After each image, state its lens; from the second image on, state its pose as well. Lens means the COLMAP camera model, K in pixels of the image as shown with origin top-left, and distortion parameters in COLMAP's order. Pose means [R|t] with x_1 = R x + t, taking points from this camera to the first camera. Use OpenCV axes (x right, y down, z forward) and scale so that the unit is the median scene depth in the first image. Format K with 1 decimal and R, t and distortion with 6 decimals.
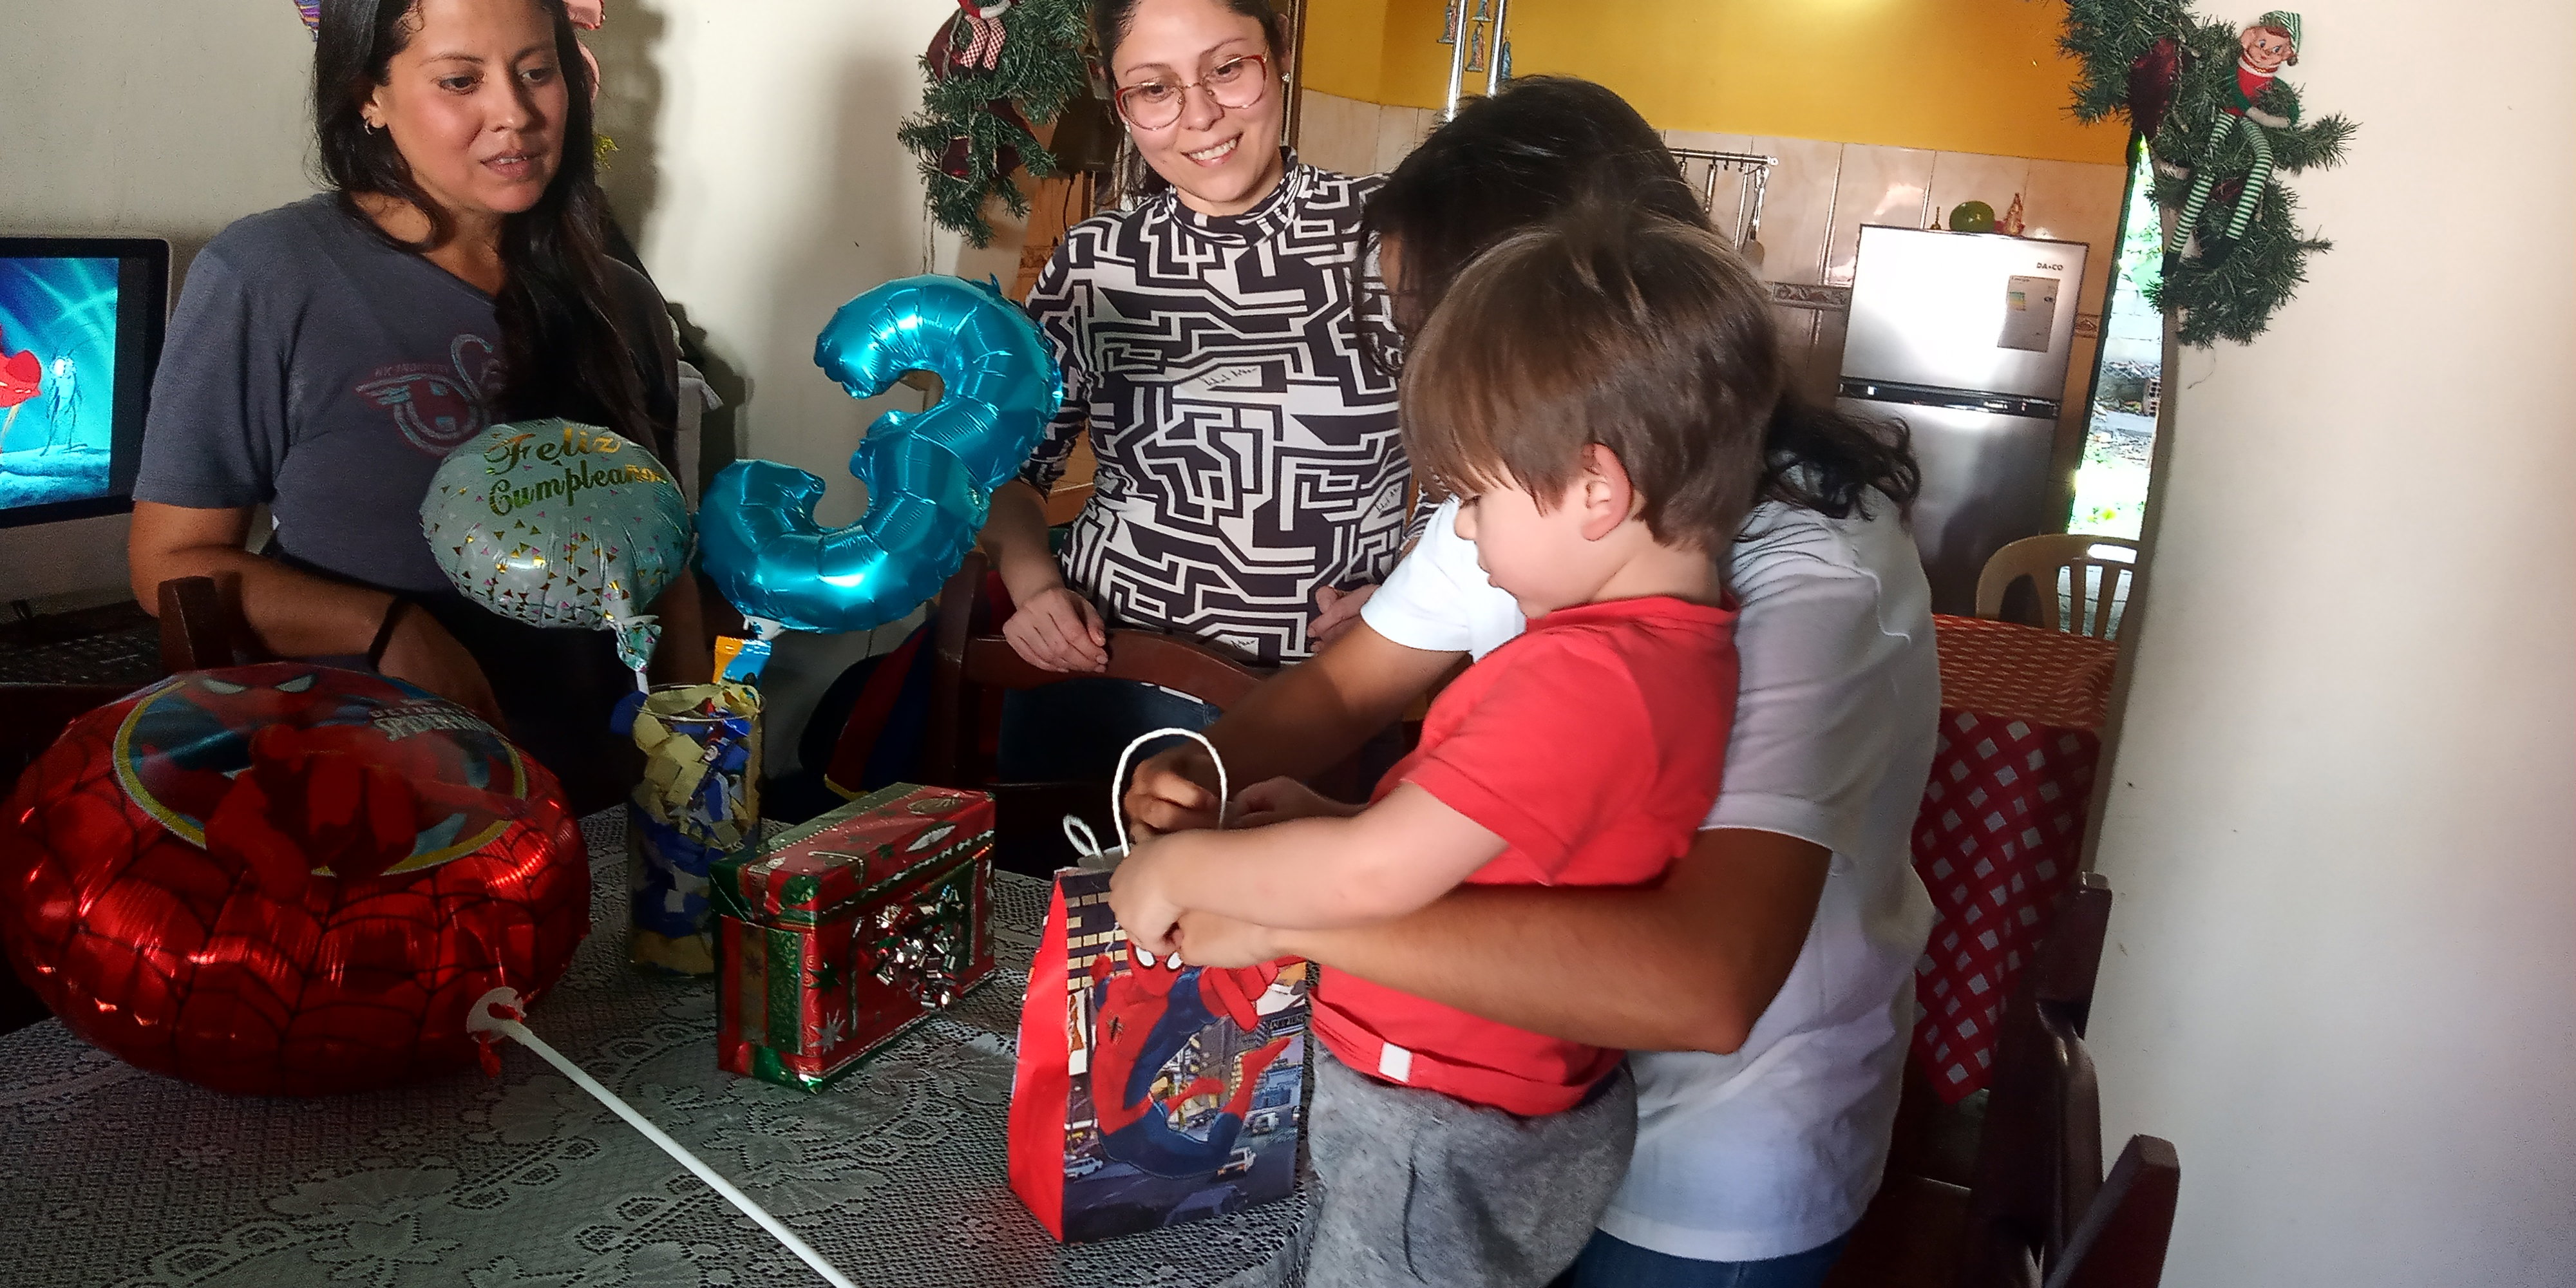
lens RADIAL K [[2051.9, 0, 1288.0], [0, 2051.9, 644.0], [0, 0, 1]] dist [0.036833, 0.004625]
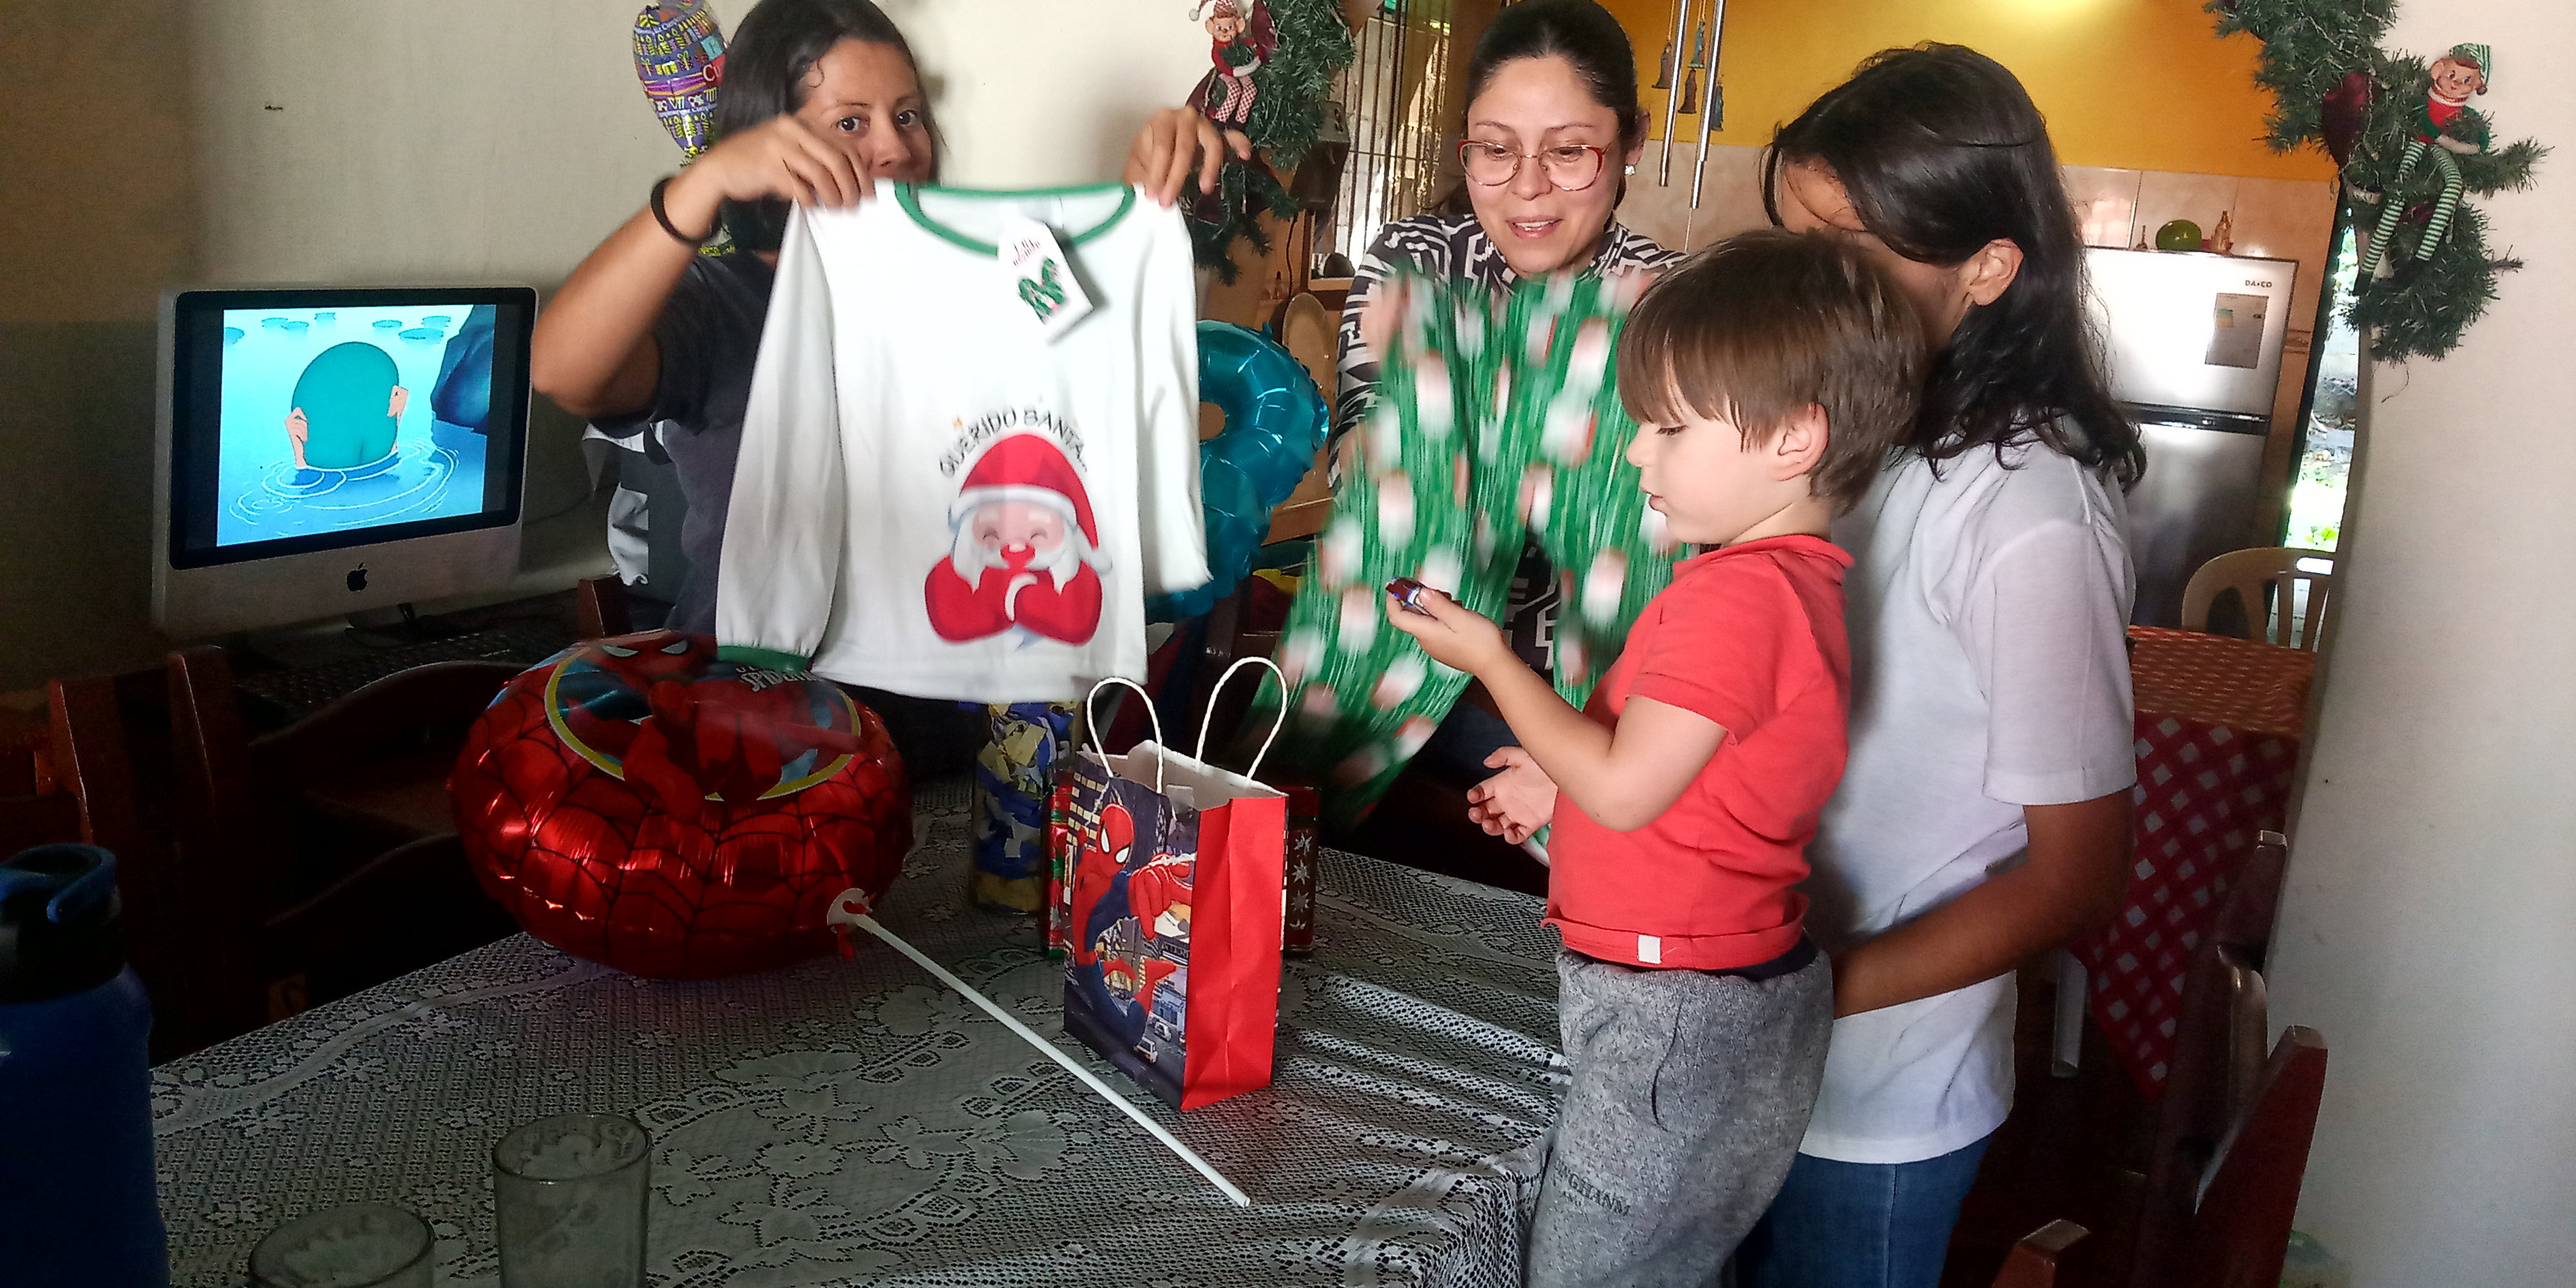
lens RADIAL K [[2051.9, 0, 1288.0], [0, 2051.9, 644.0], [0, 0, 1]] dist [0.036833, 0.004625]
pose [[0.995817, 0.002583, -0.091332, -0.020944], [-0.003655, 0.999926, -0.011574, 0.013597], [0.091295, 0.011860, 0.995753, -0.099032]]
